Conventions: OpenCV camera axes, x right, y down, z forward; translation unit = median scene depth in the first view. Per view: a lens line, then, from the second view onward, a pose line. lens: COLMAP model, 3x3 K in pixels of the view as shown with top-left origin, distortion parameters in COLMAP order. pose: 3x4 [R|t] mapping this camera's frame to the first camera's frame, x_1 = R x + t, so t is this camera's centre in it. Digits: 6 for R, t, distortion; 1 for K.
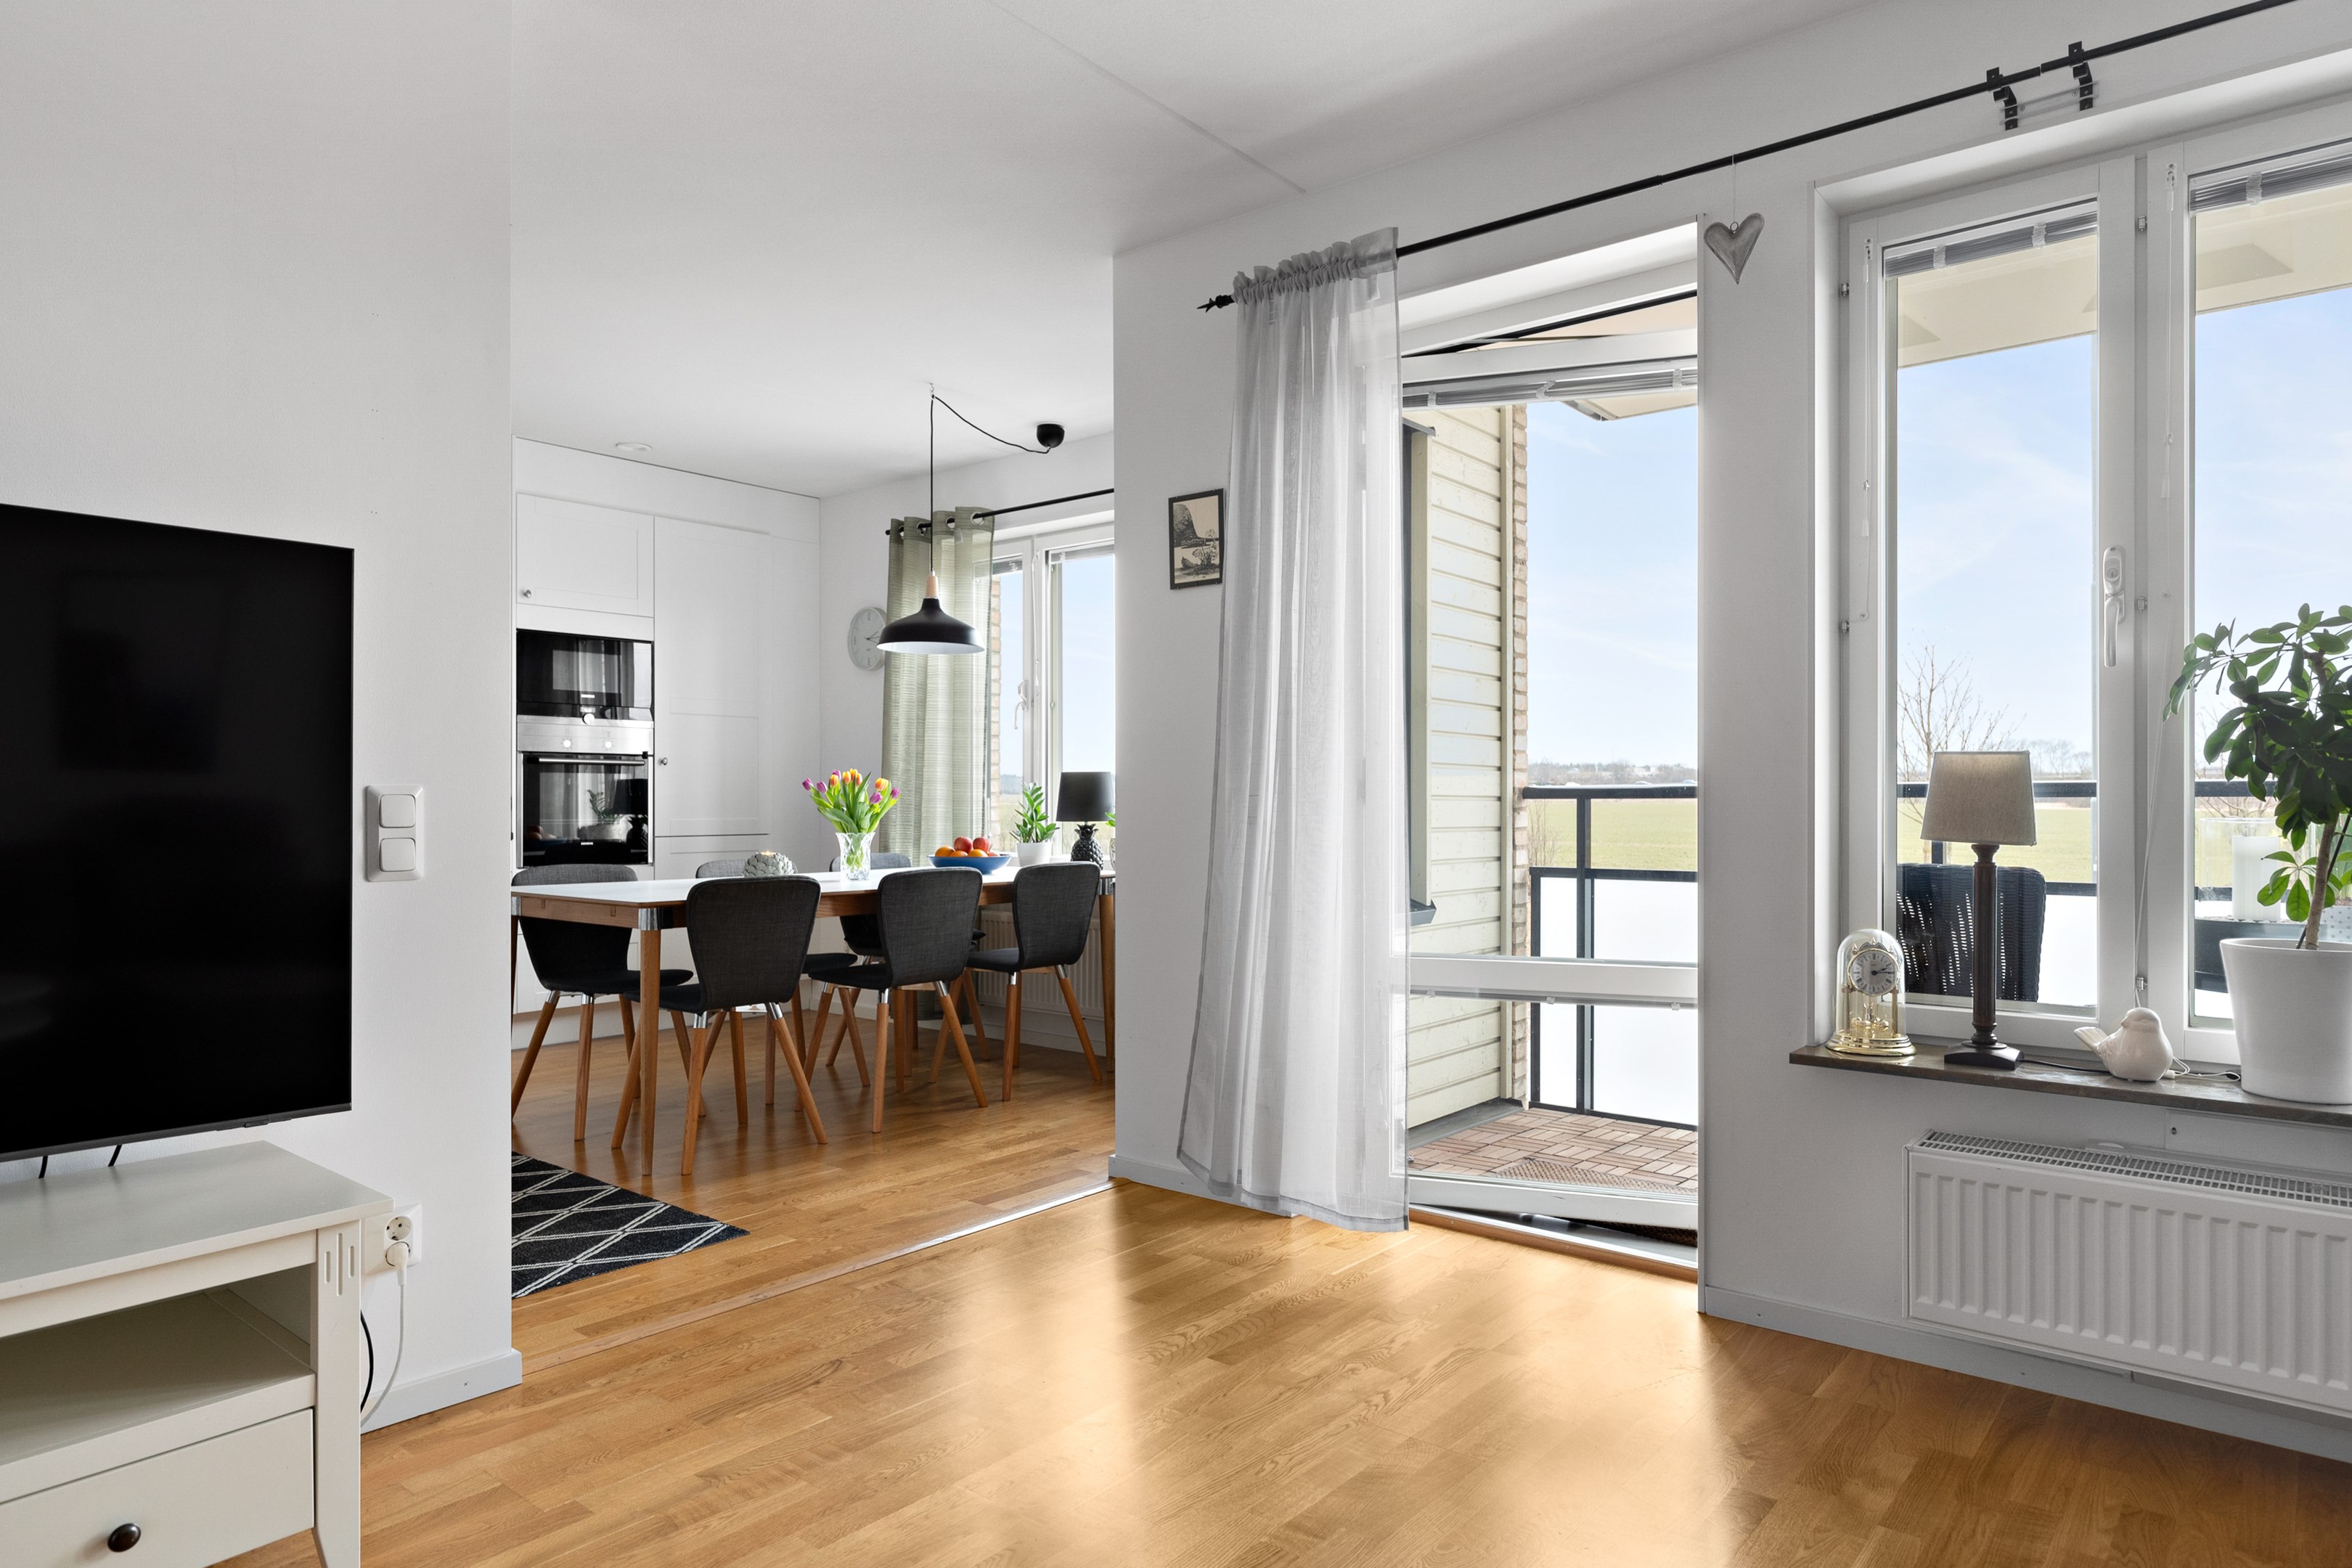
lens RADIAL K [[1390.6, 0, 1181.0], [0, 1390.6, 798.0], [0, 0, 1]] dist [-0.002327, 0.001384]
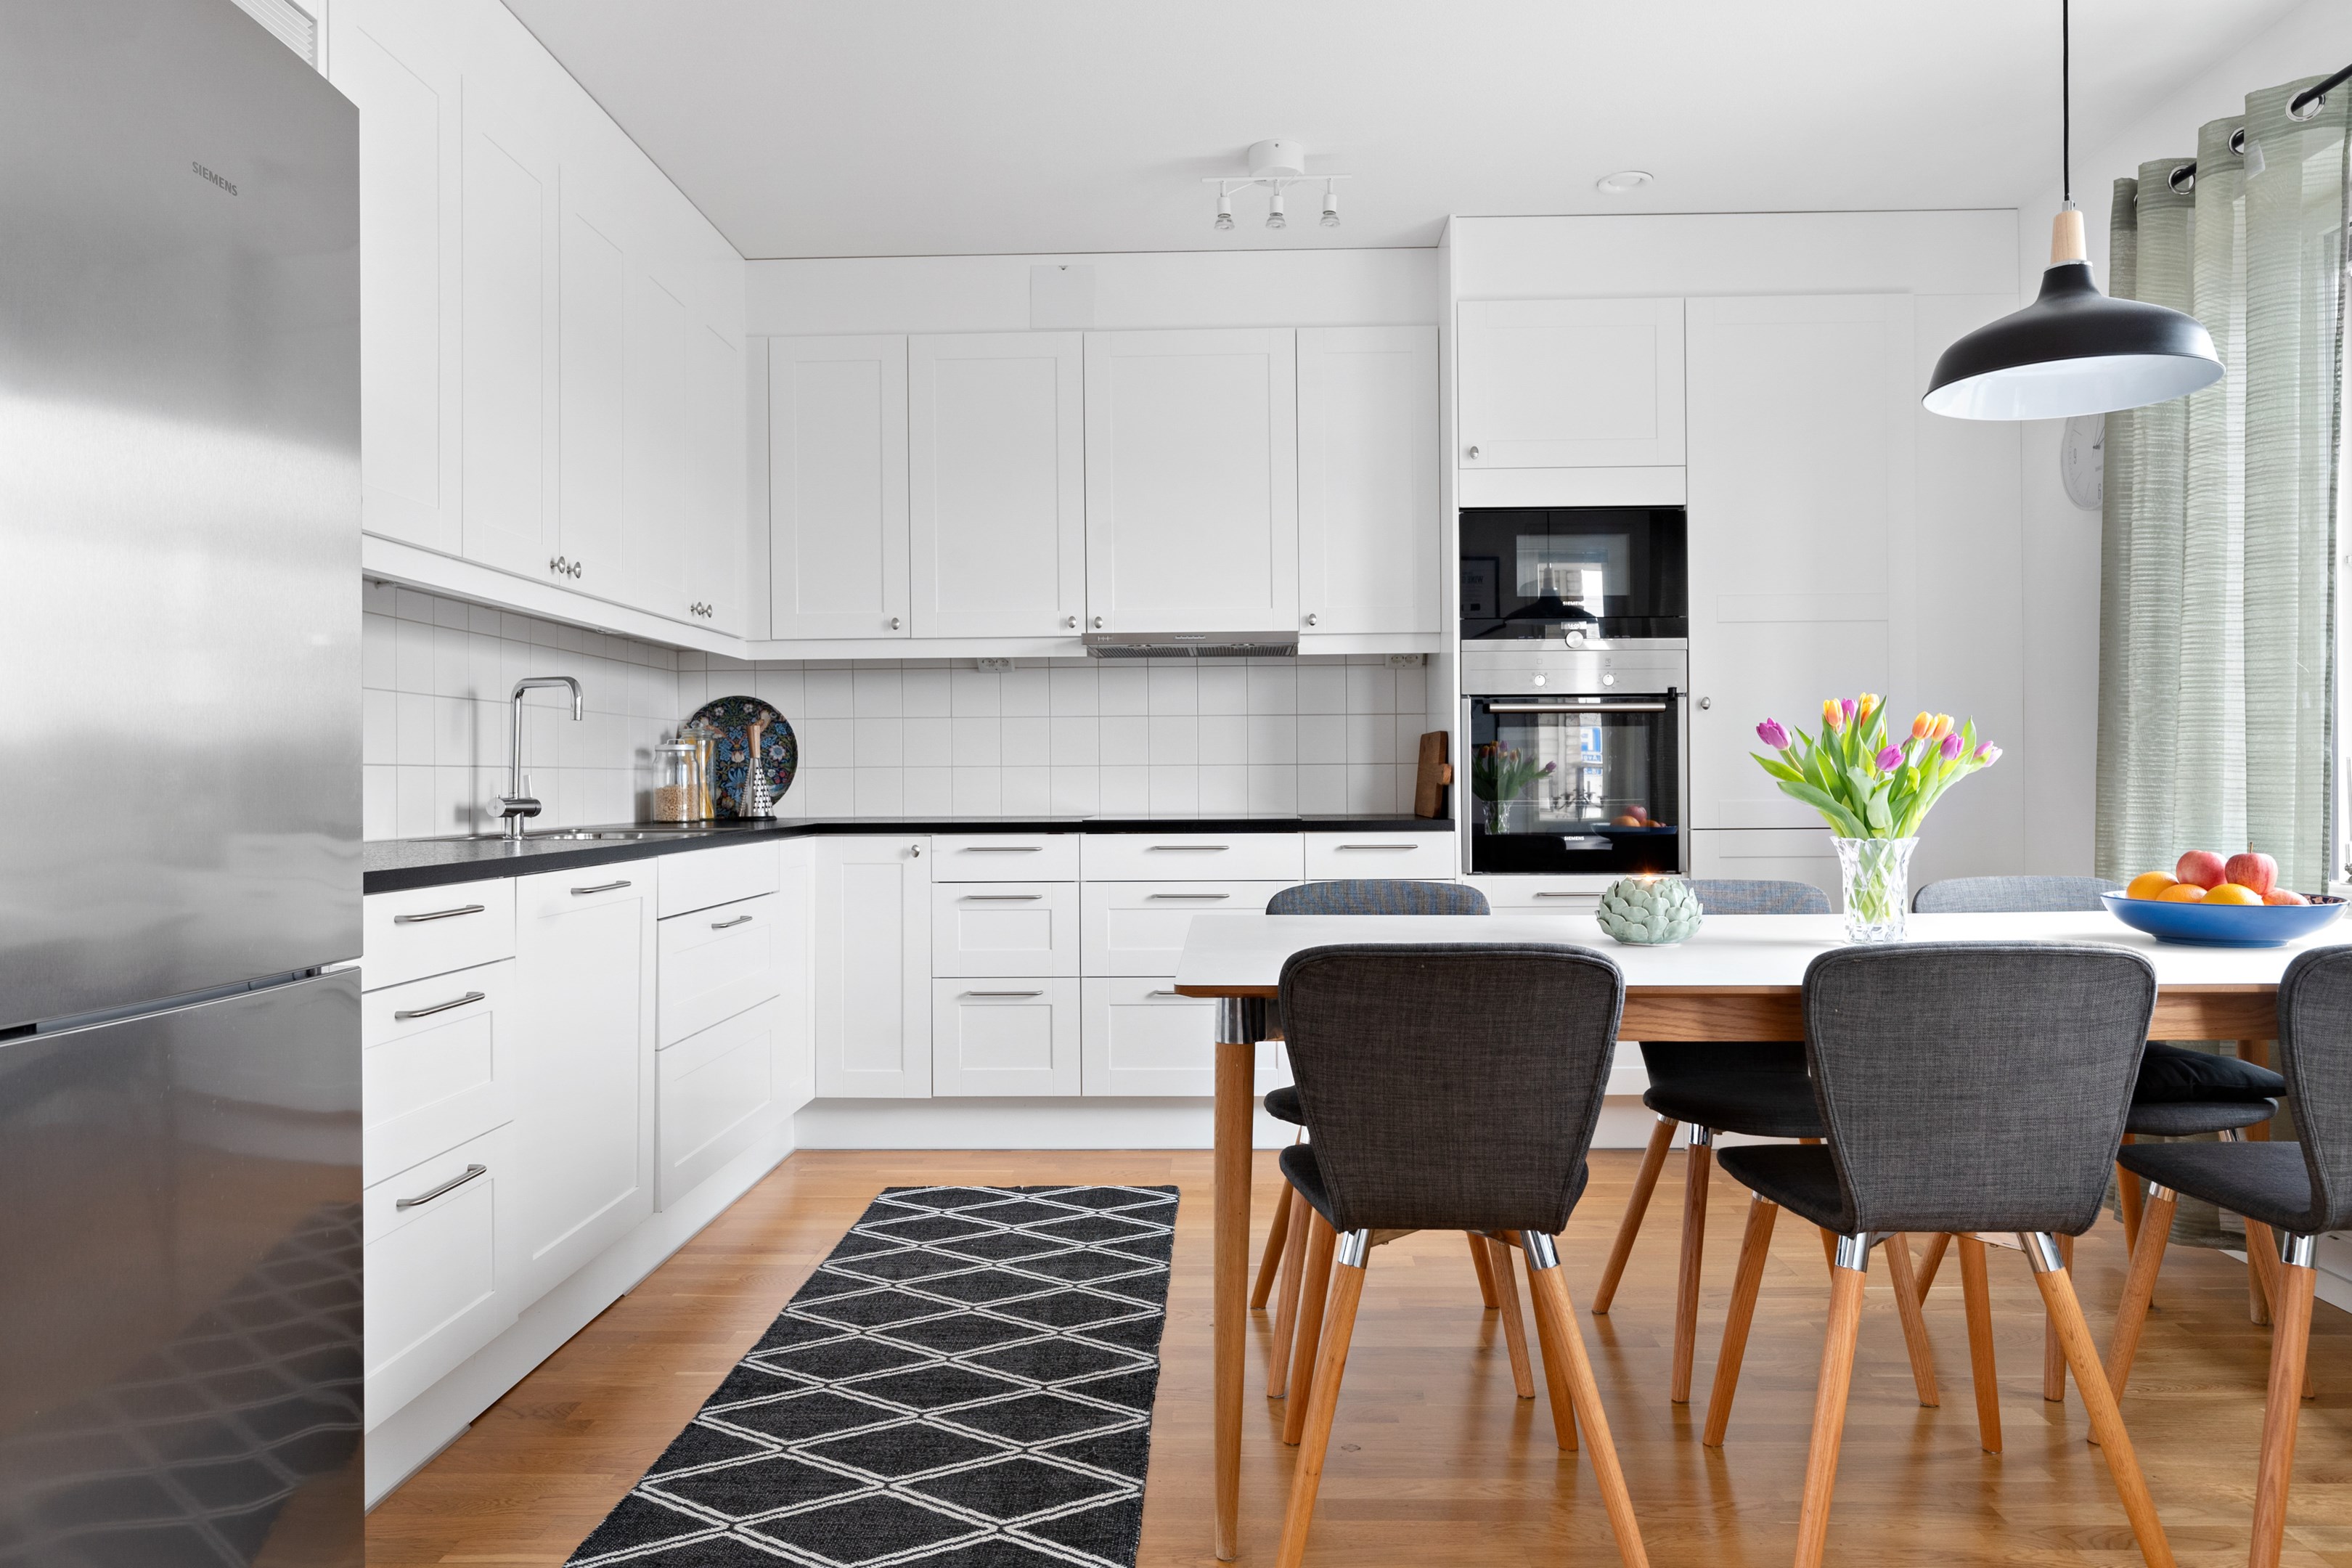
lens RADIAL K [[1537.7, 0, 1176.0], [0, 1537.7, 784.0], [0, 0, 1]] dist [-0.000468, 0.001464]
pose [[0.607718, -0.000846, -0.794153, 0.022769], [0.008294, 0.999952, 0.005282, 0.004312], [0.794110, -0.009797, 0.607695, 0.613144]]
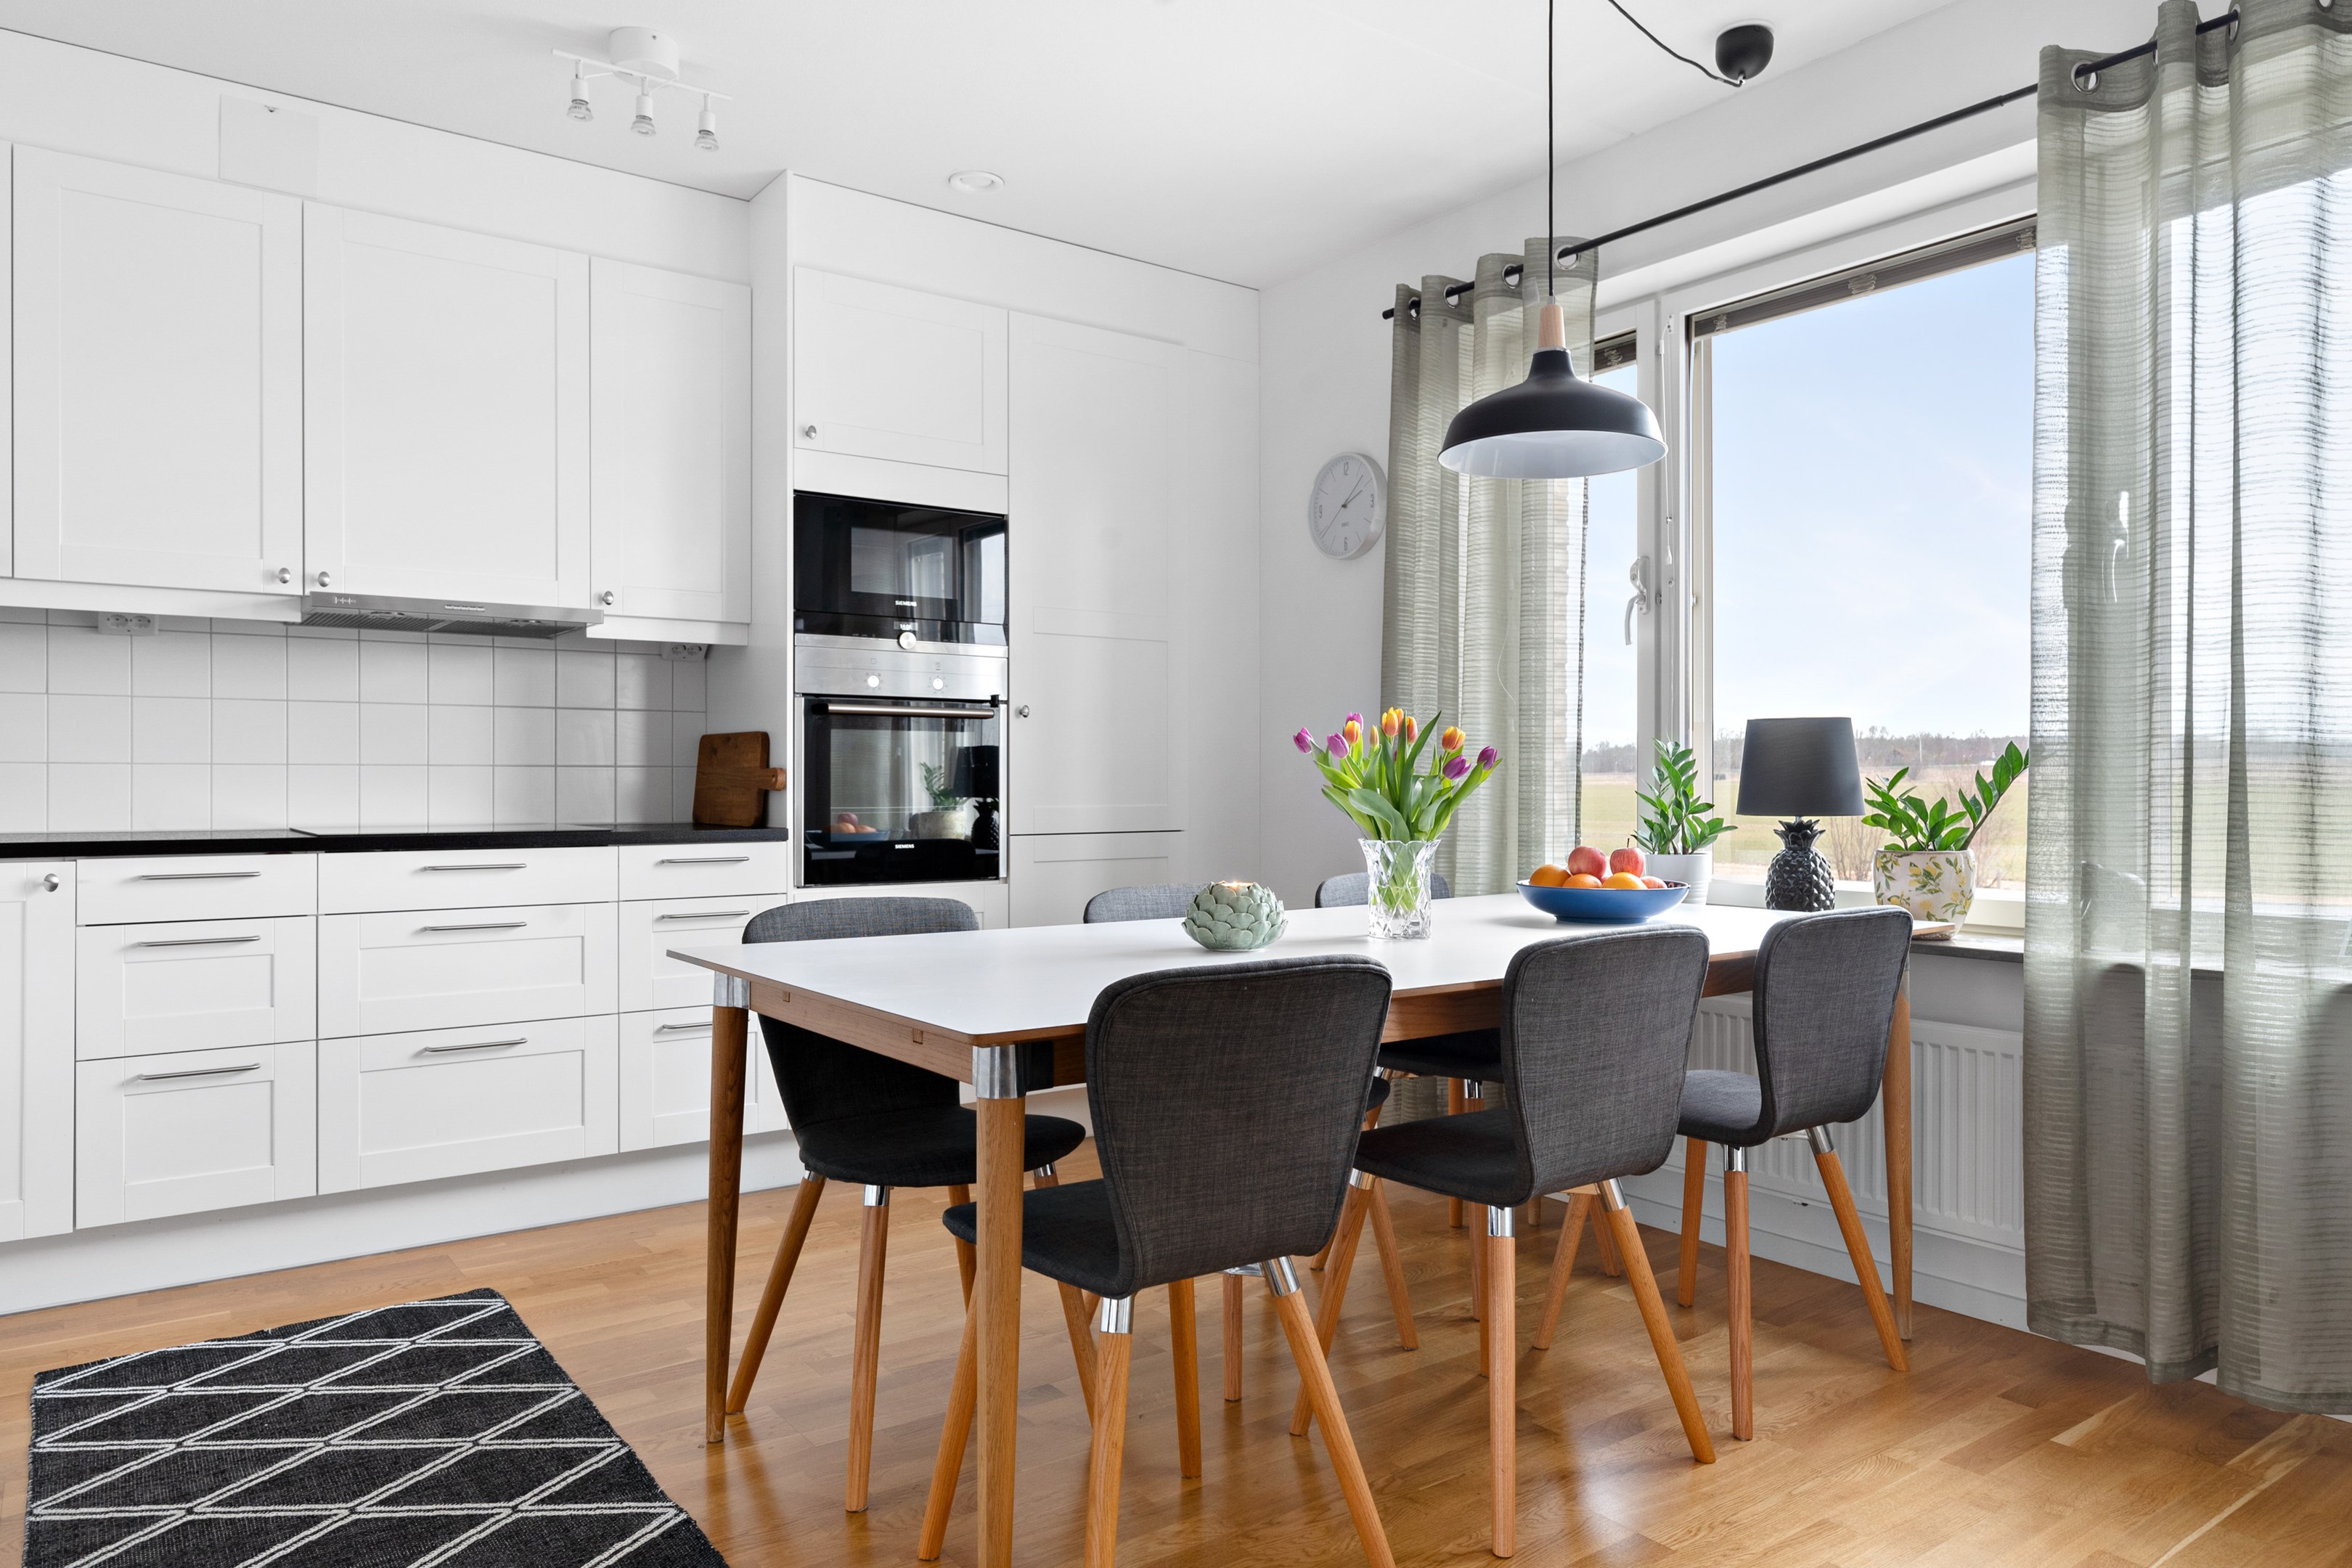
lens RADIAL K [[1523.1, 0, 1176.0], [0, 1523.1, 784.0], [0, 0, 1]] dist [-0.000423, 0.000237]
pose [[0.968292, 0.001239, -0.249819, -0.206237], [-0.000286, 0.999993, 0.003853, 0.004209], [0.249822, -0.003660, 0.968285, 0.543315]]
